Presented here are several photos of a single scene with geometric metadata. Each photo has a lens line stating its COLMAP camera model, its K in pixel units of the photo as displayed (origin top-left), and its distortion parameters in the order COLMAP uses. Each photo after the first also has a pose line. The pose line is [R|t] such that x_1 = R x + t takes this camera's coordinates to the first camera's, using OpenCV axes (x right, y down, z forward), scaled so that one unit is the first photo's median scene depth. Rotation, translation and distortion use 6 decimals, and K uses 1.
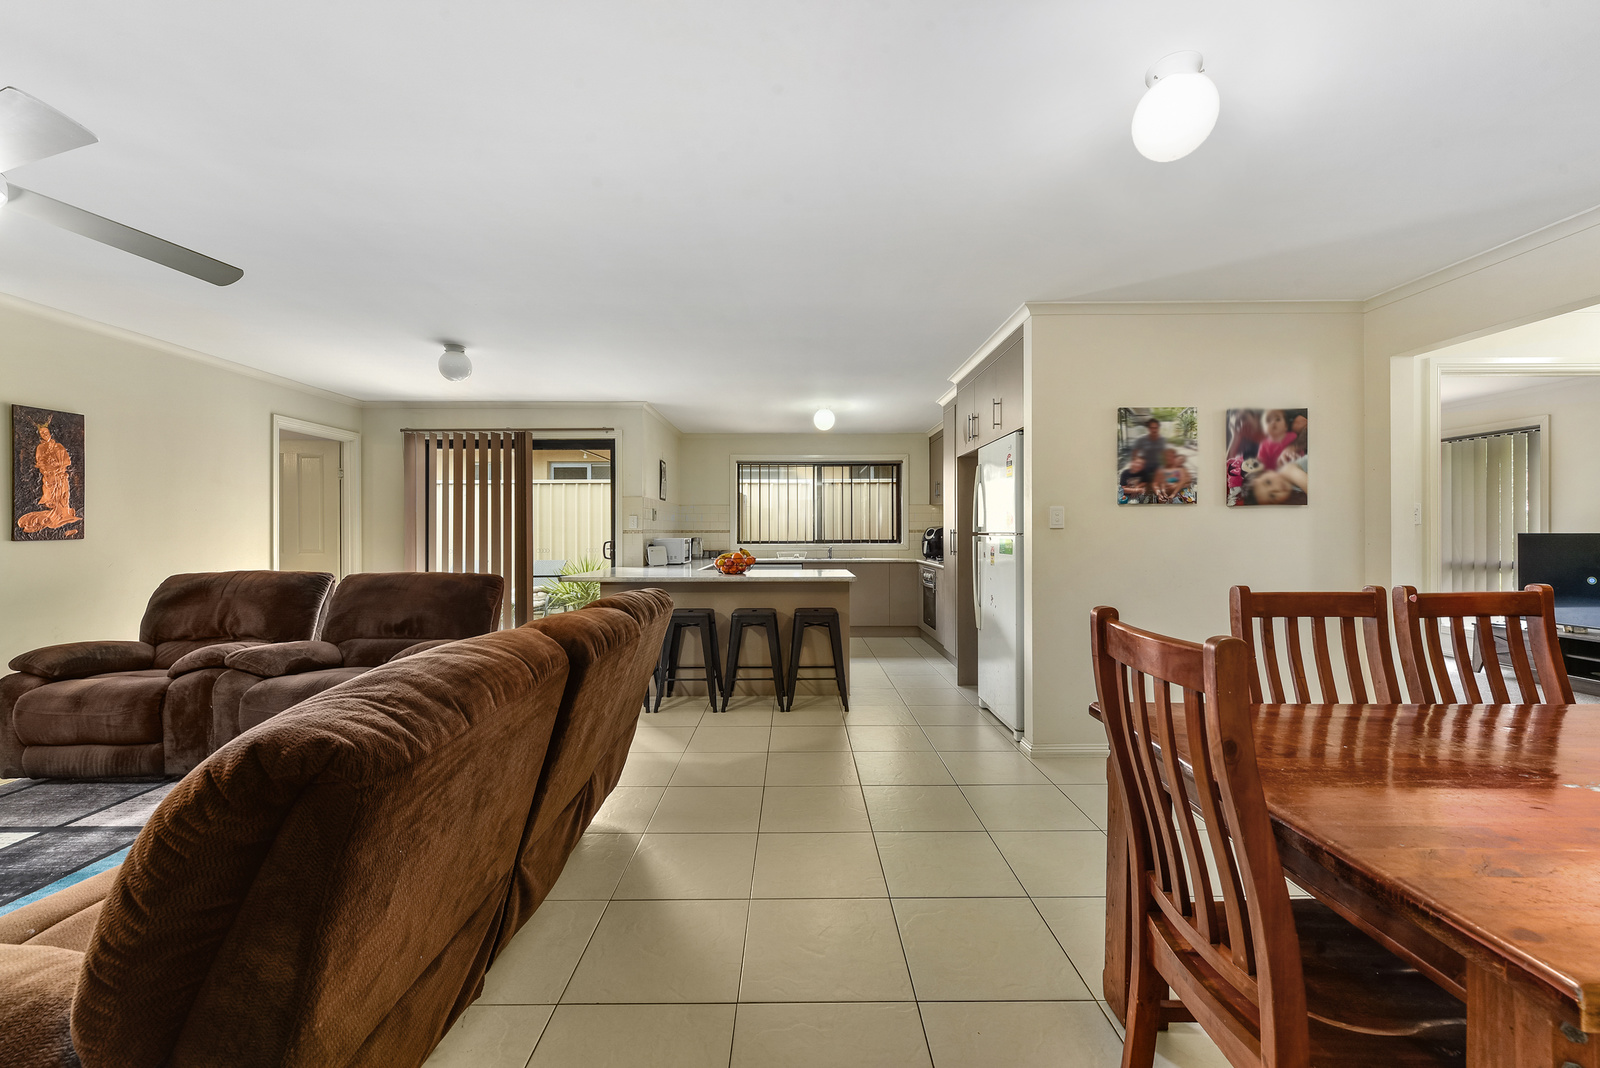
lens RADIAL K [[633.4, 0, 800.0], [0, 633.4, 534.0], [0, 0, 1]] dist [-0.000983, -0.000133]
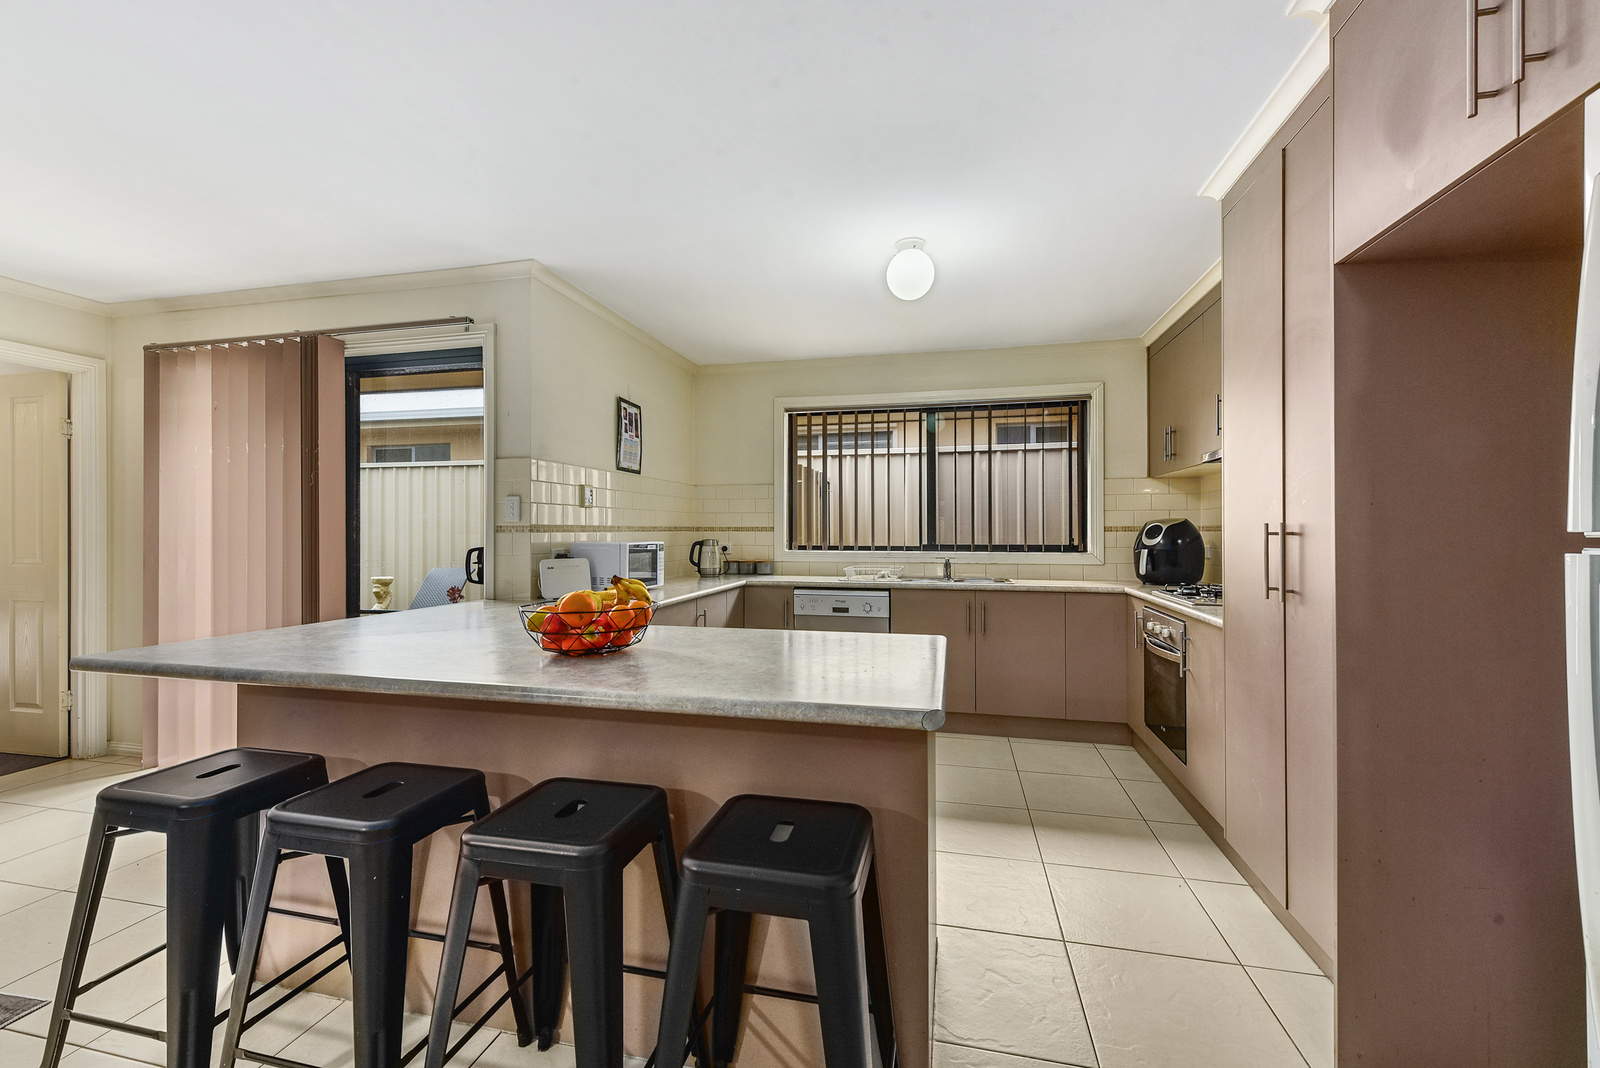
lens RADIAL K [[633.4, 0, 800.0], [0, 633.4, 534.0], [0, 0, 1]] dist [-0.000983, -0.000133]
pose [[0.971261, 0.003434, -0.237994, 0.054451], [-0.002421, 0.999987, 0.004546, -0.002308], [0.238006, -0.003839, 0.971256, 0.447774]]
